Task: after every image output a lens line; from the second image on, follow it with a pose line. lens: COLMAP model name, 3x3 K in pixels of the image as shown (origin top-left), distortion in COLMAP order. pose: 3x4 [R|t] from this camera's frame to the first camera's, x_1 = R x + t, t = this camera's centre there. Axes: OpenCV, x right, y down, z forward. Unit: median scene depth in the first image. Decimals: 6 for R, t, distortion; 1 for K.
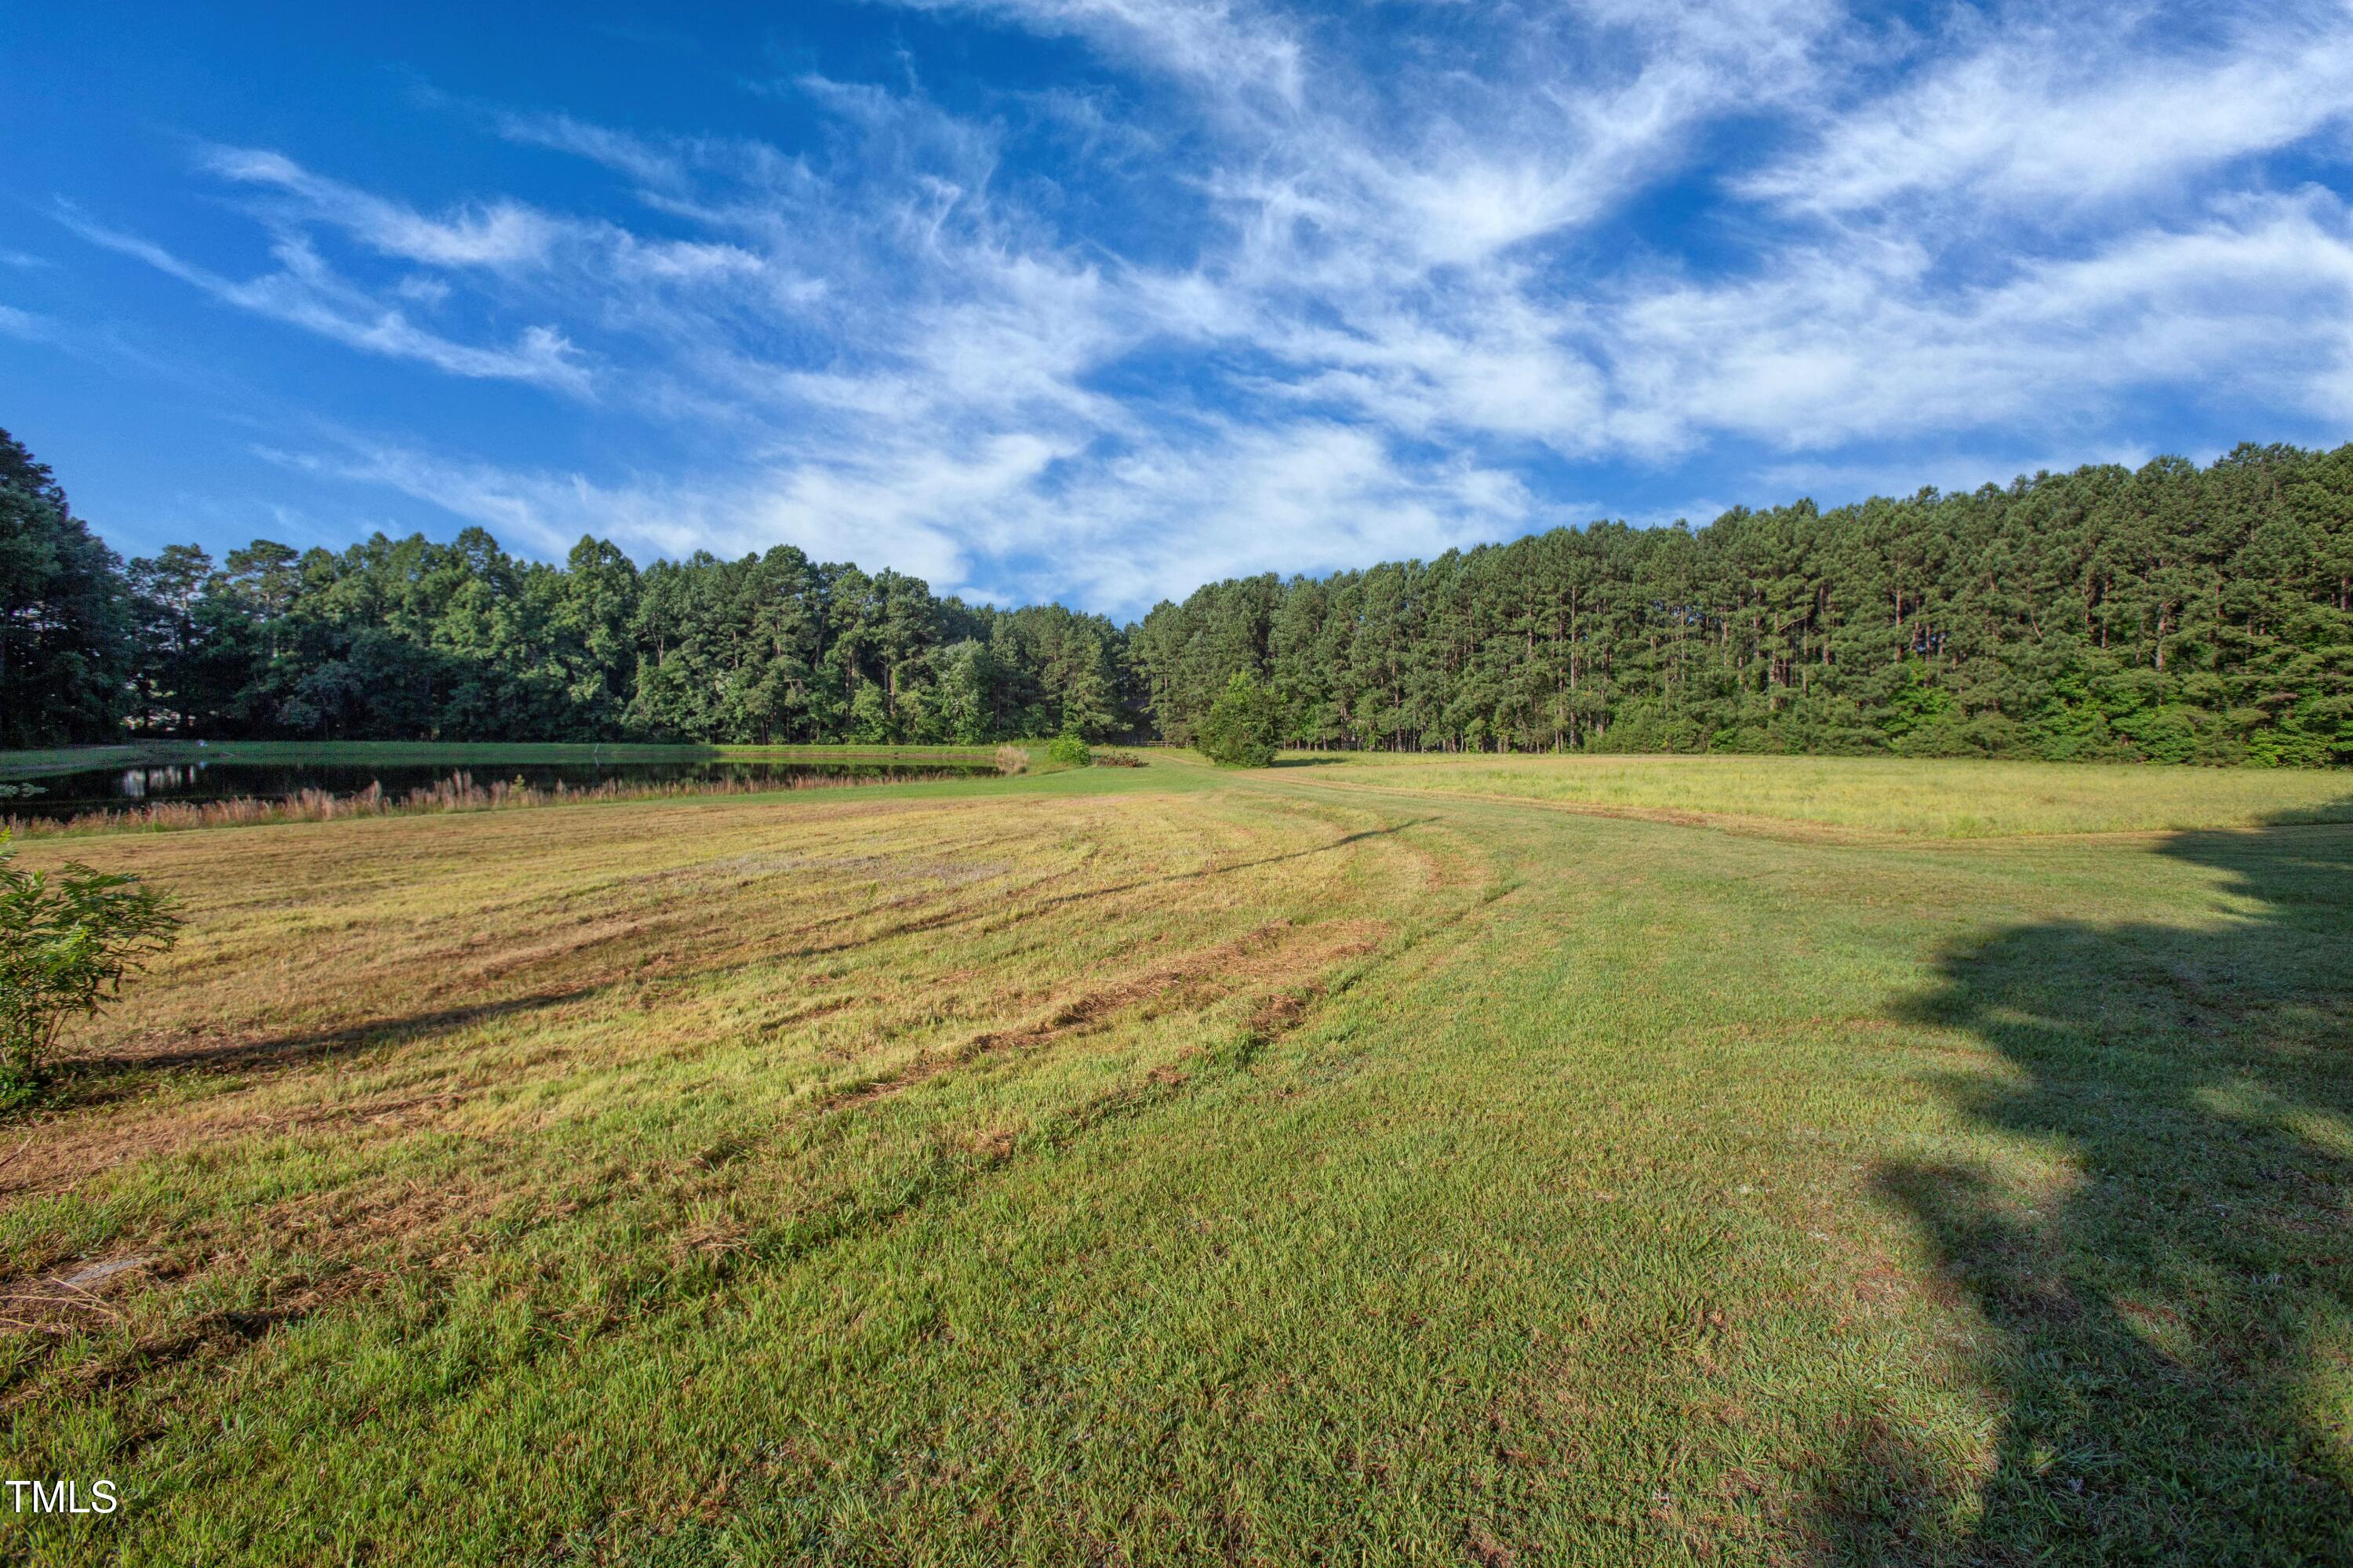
lens RADIAL K [[1079.5, 0, 1145.0], [0, 1079.5, 761.2], [0, 0, 1]] dist [-0.044446, 0.008419]
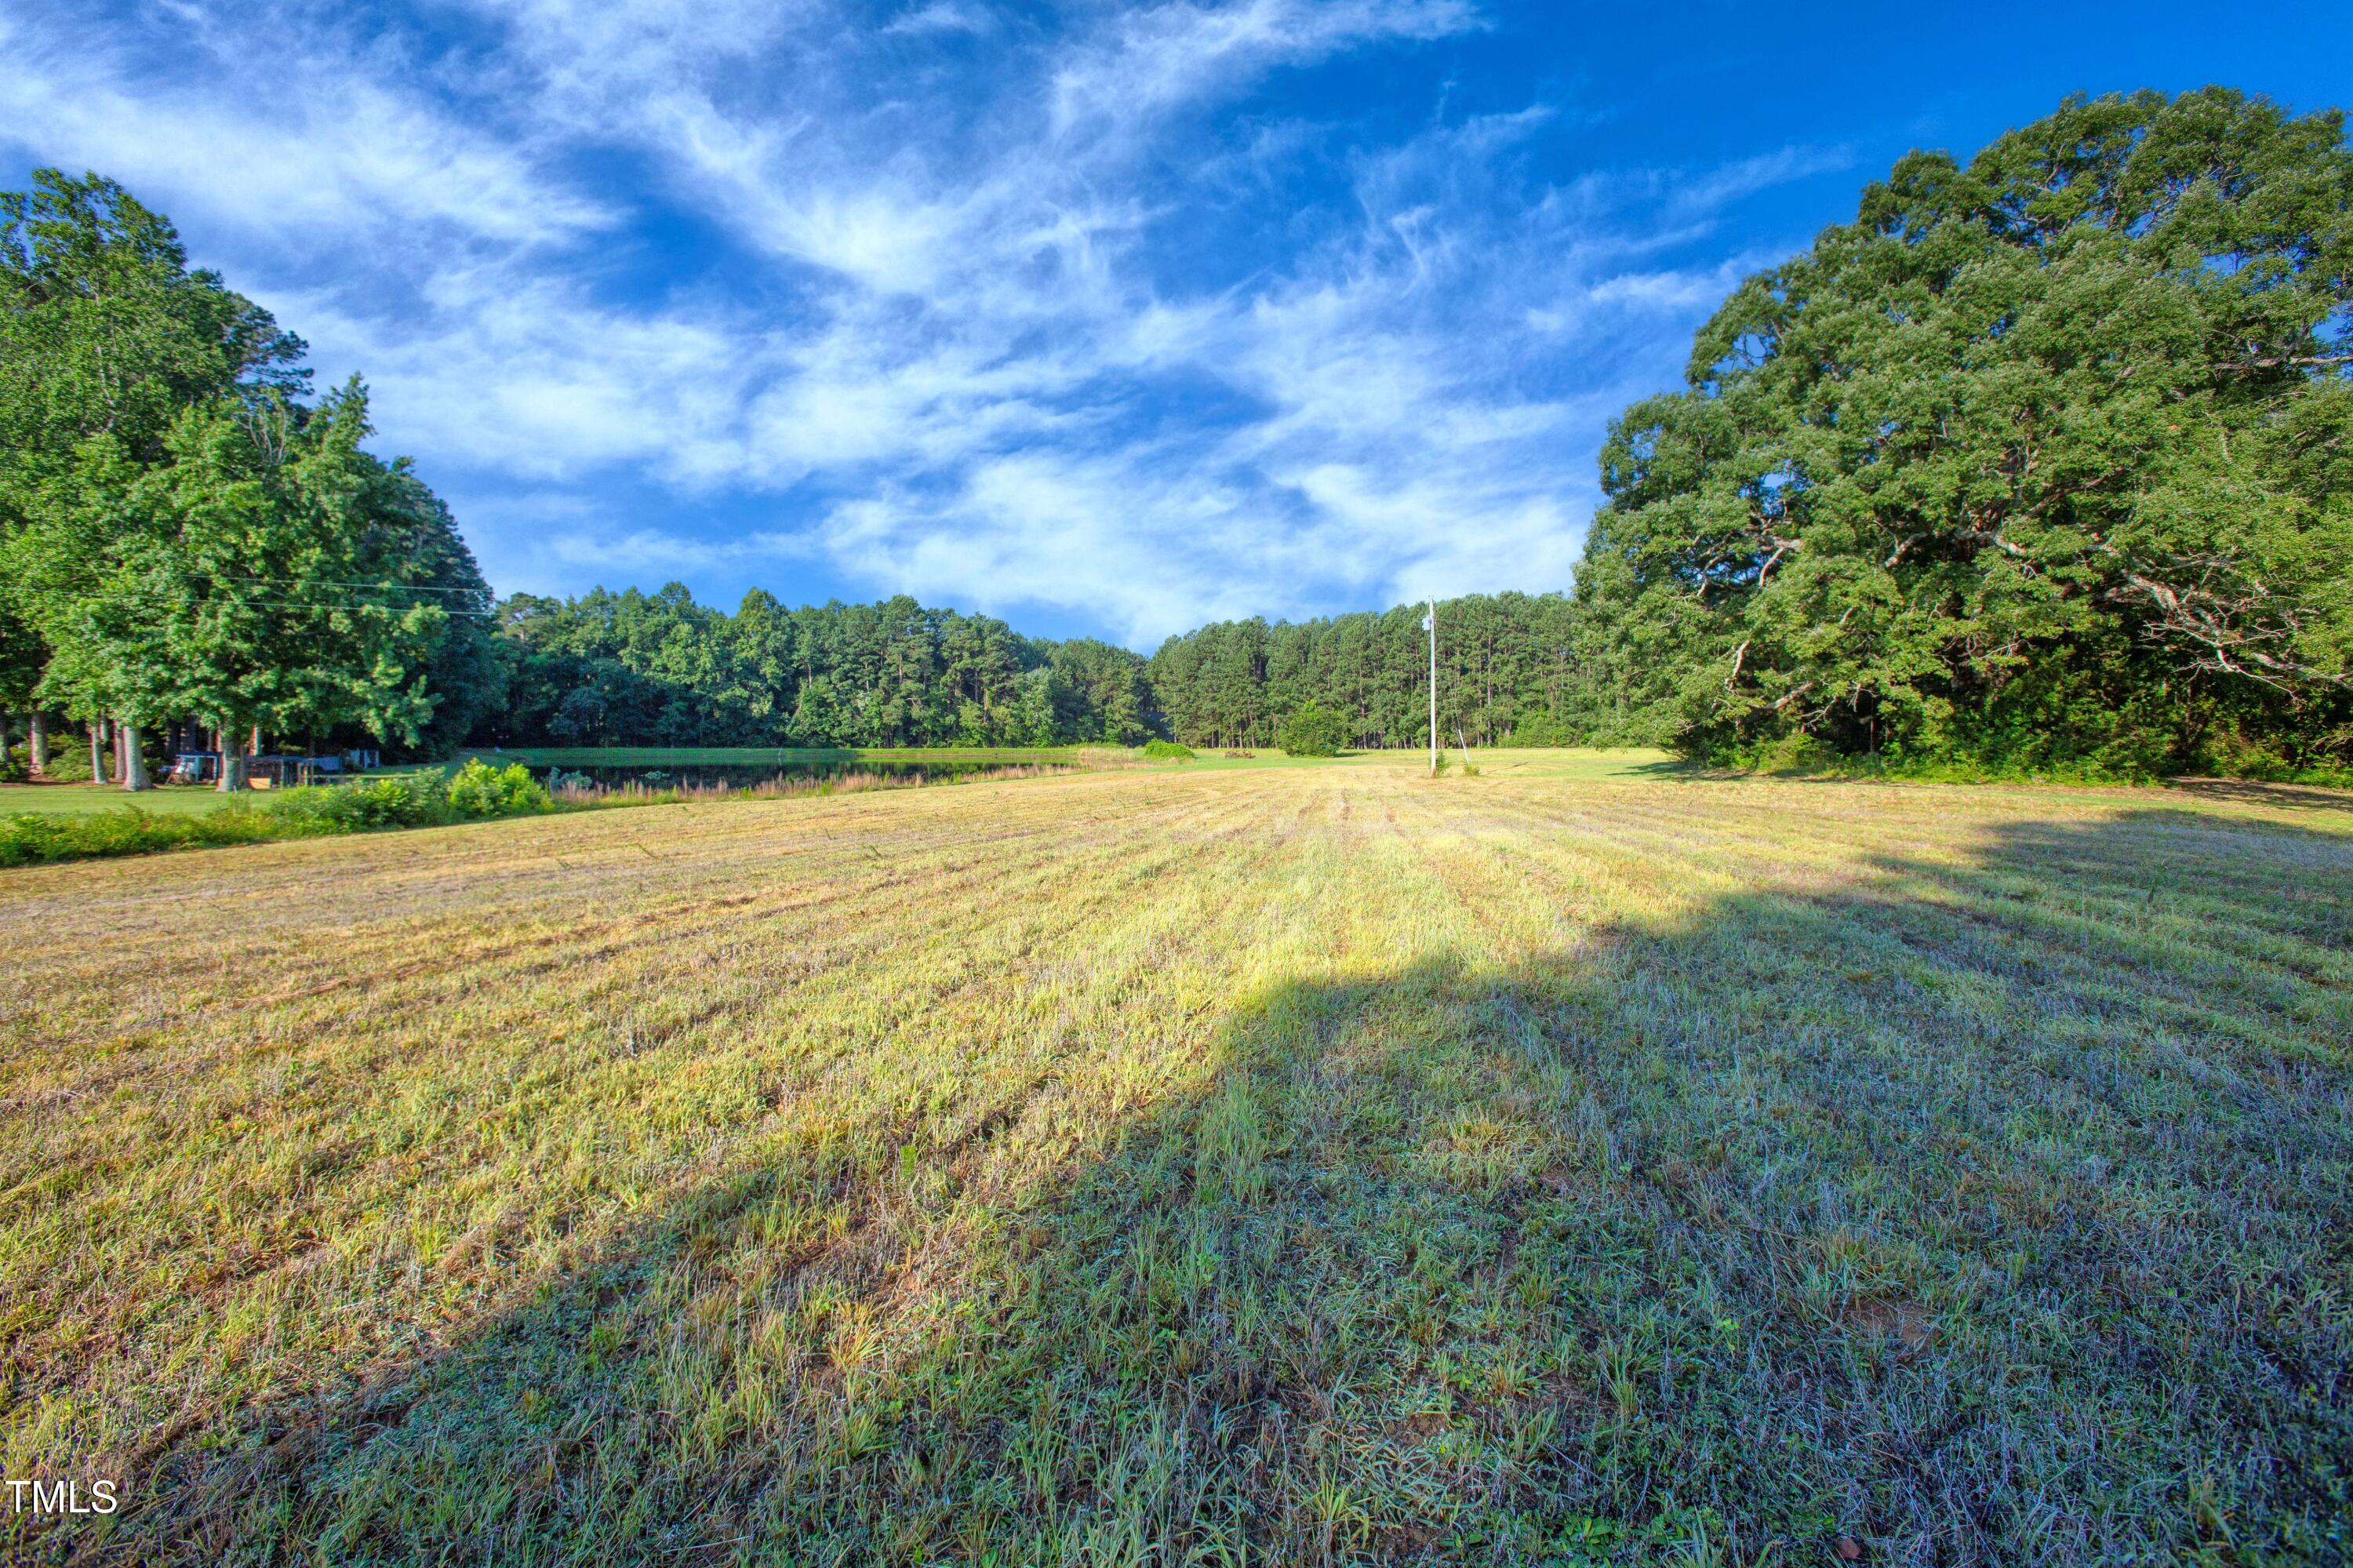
lens RADIAL K [[1079.5, 0, 1140.1], [0, 1079.5, 766.6], [0, 0, 1]] dist [-0.044446, 0.008419]
pose [[0.993178, -0.009975, 0.116177, -0.211750], [0.009862, 0.999950, 0.001545, 0.008237], [-0.116187, -0.000388, 0.993227, -0.347991]]
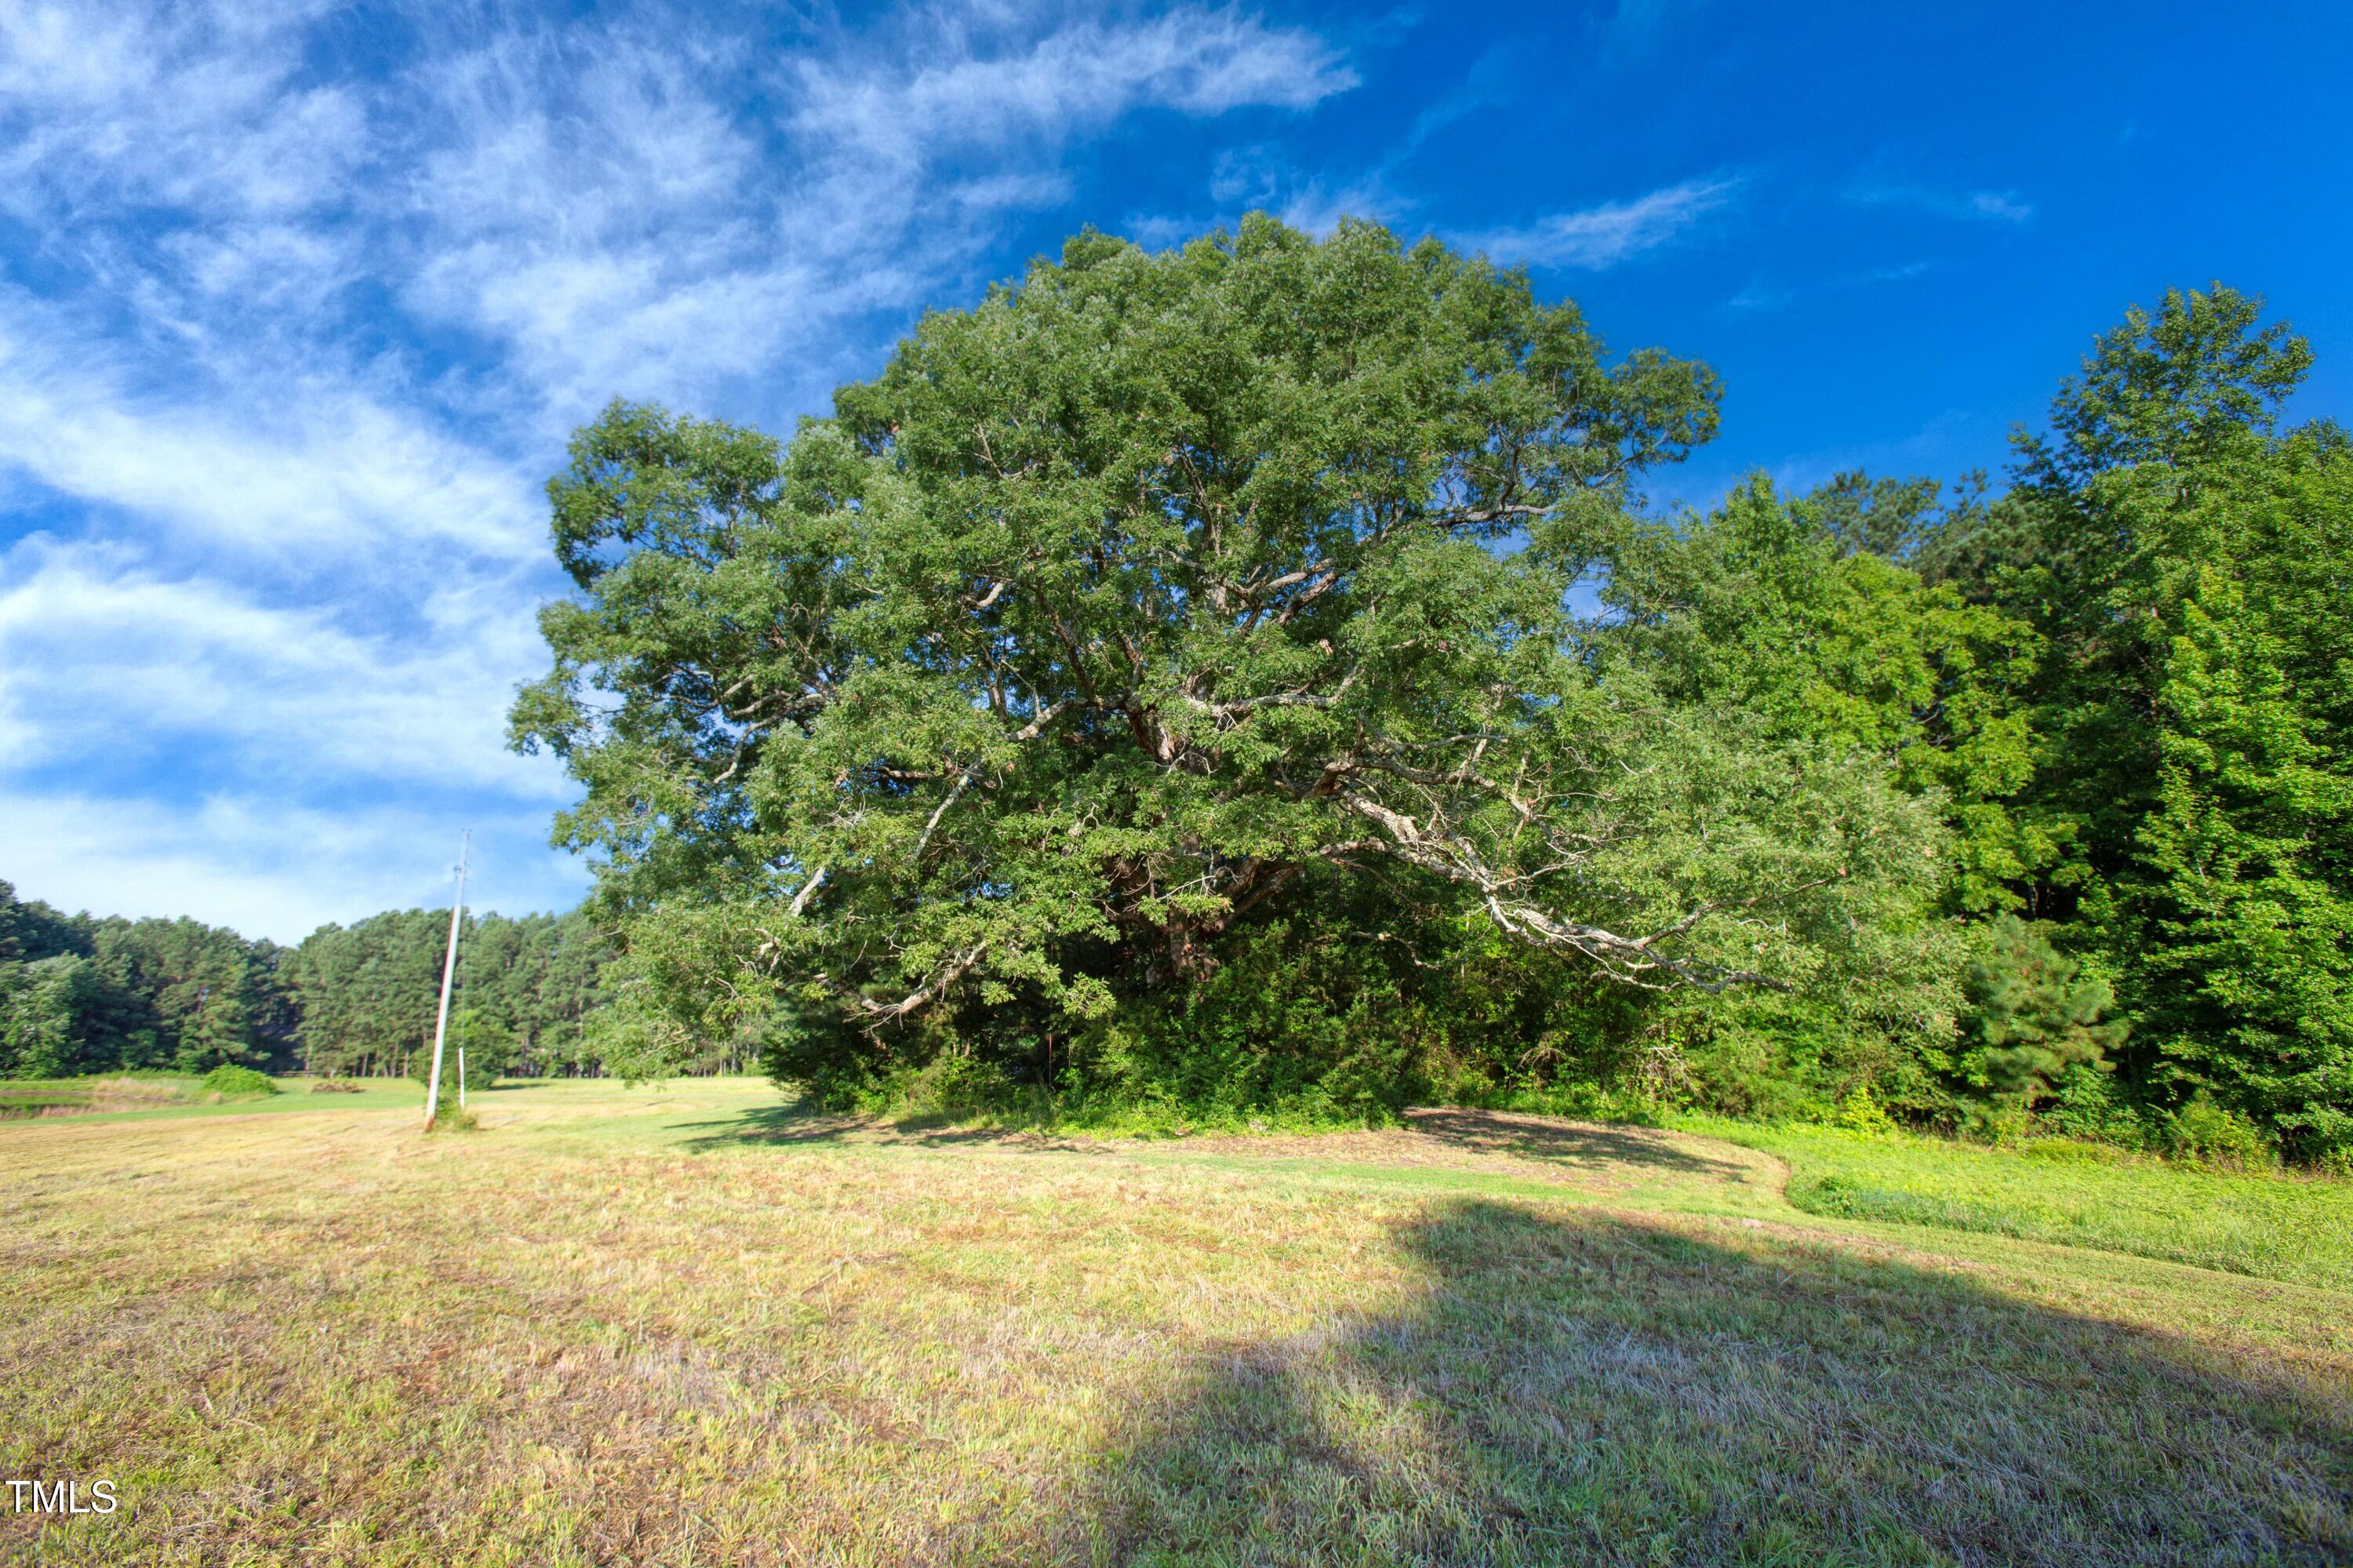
lens RADIAL K [[1079.5, 0, 1150.3], [0, 1079.5, 786.1], [0, 0, 1]] dist [-0.044446, 0.008419]
pose [[0.741136, 0.149290, 0.654545, -0.087416], [0.035384, 0.964921, -0.260146, 0.005893], [-0.670422, 0.215964, 0.709855, -0.231857]]
